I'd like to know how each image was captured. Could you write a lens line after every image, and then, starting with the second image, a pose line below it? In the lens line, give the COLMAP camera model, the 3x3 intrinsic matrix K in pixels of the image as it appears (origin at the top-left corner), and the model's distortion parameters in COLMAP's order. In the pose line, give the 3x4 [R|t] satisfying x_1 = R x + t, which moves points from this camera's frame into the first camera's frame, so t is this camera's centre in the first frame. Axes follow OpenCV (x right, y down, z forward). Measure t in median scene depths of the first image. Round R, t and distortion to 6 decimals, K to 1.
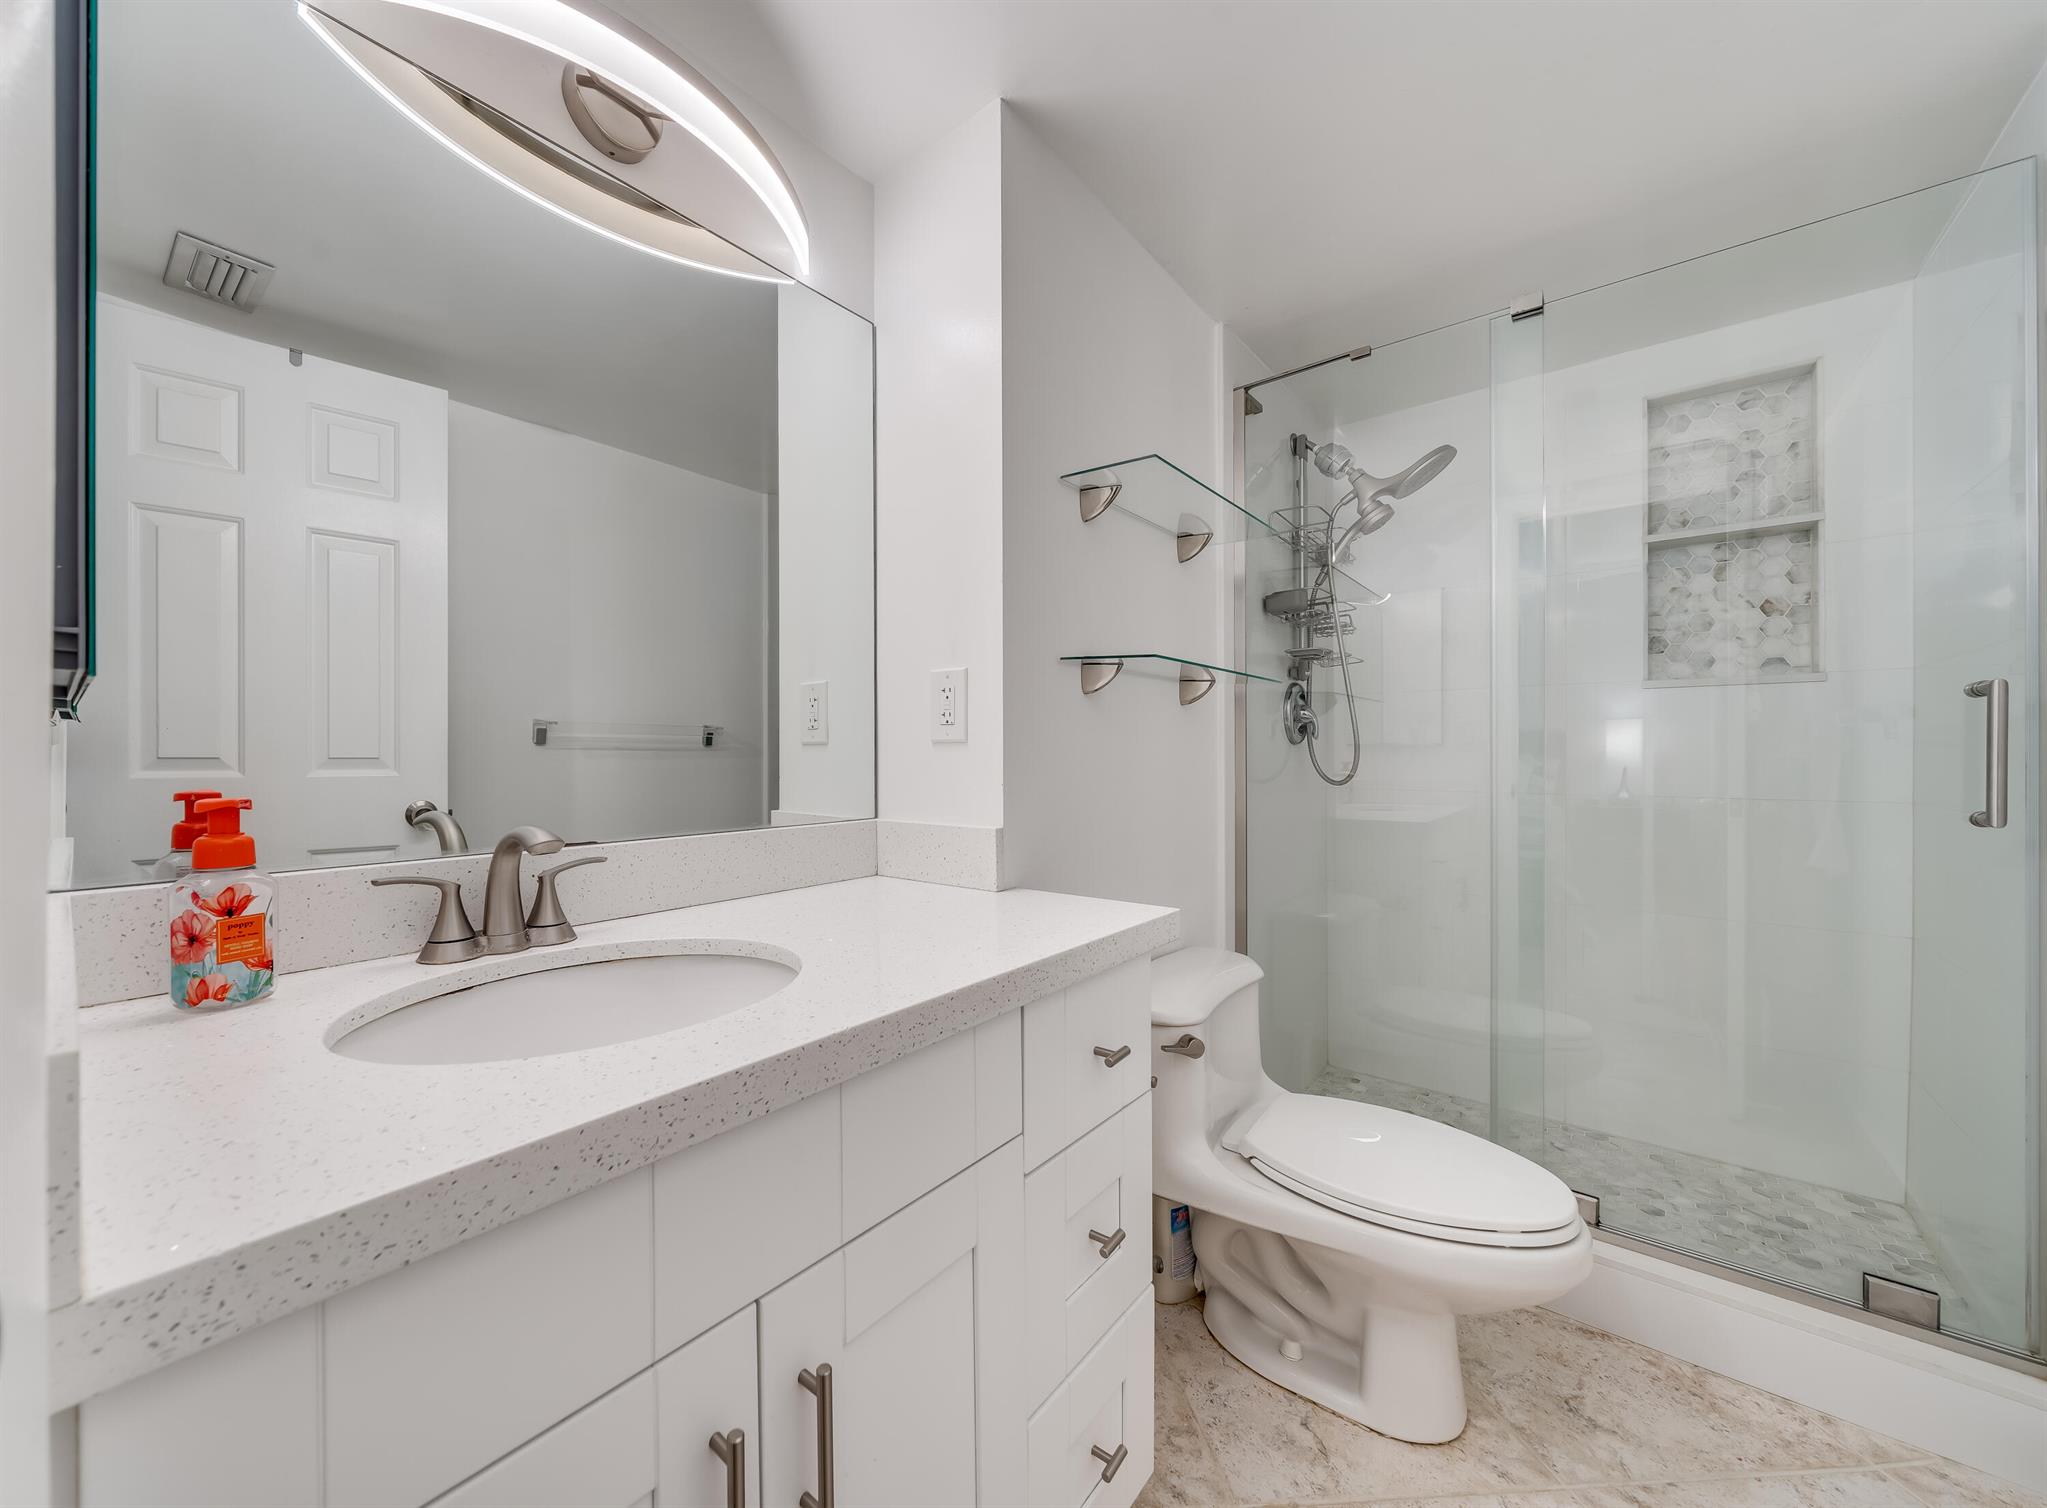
lens RADIAL K [[772.5, 0, 933.7], [0, 772.5, 756.1], [0, 0, 1]] dist [0.002805, -0.000471]
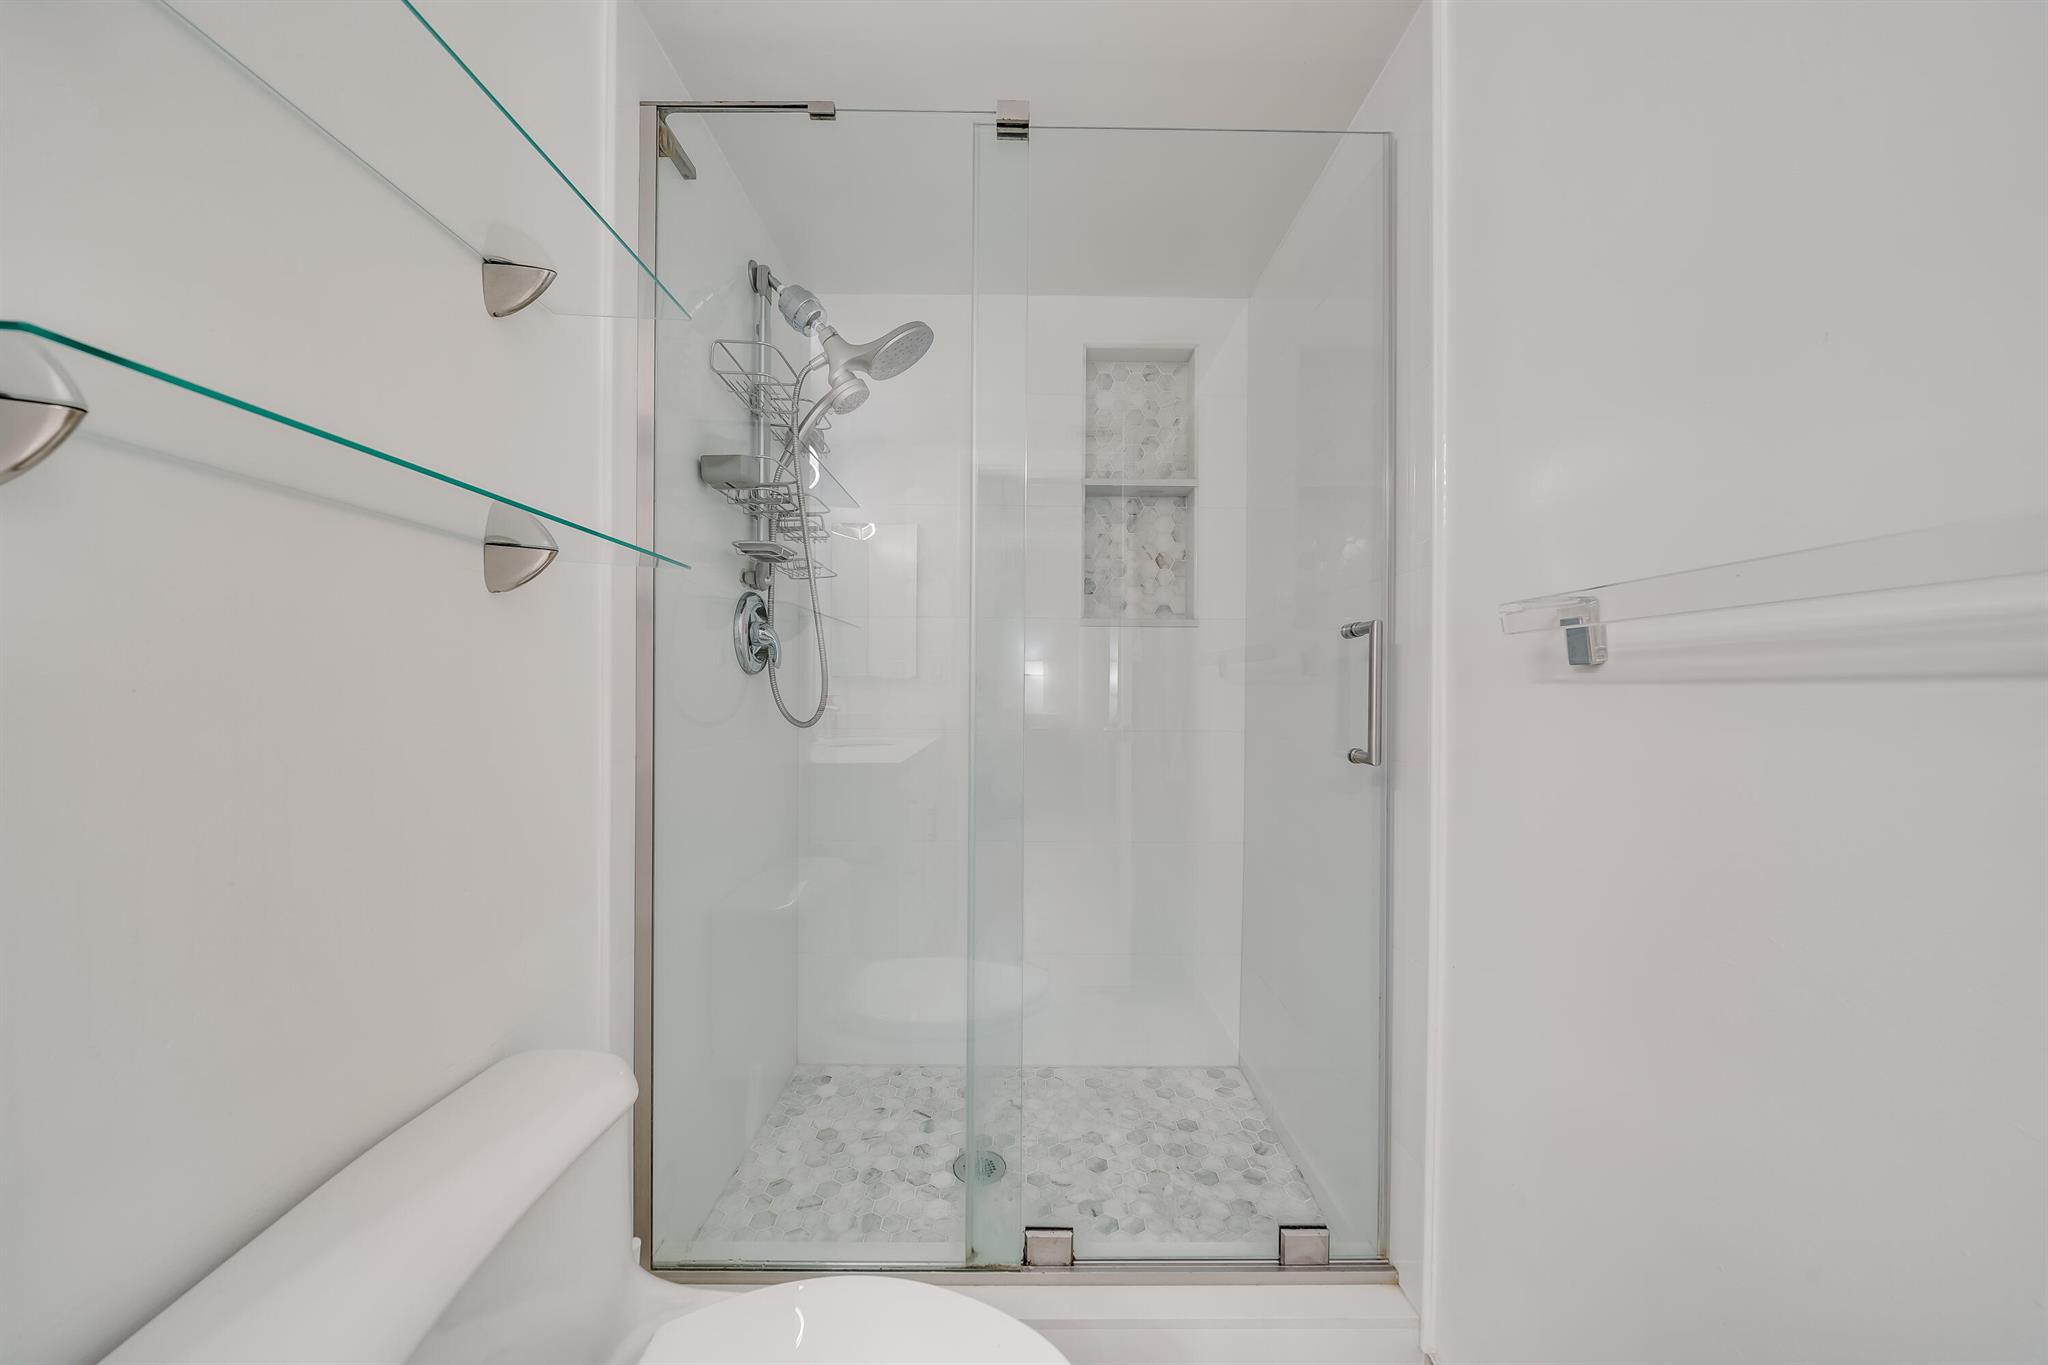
lens RADIAL K [[707.2, 0, 1022.7], [0, 707.2, 685.6], [0, 0, 1]] dist [-0.003079, -0.000234]
pose [[0.745193, 0.006933, 0.666812, 0.236061], [-0.006220, 0.999975, -0.003446, -0.004137], [-0.666820, -0.001579, 0.745218, 0.358844]]
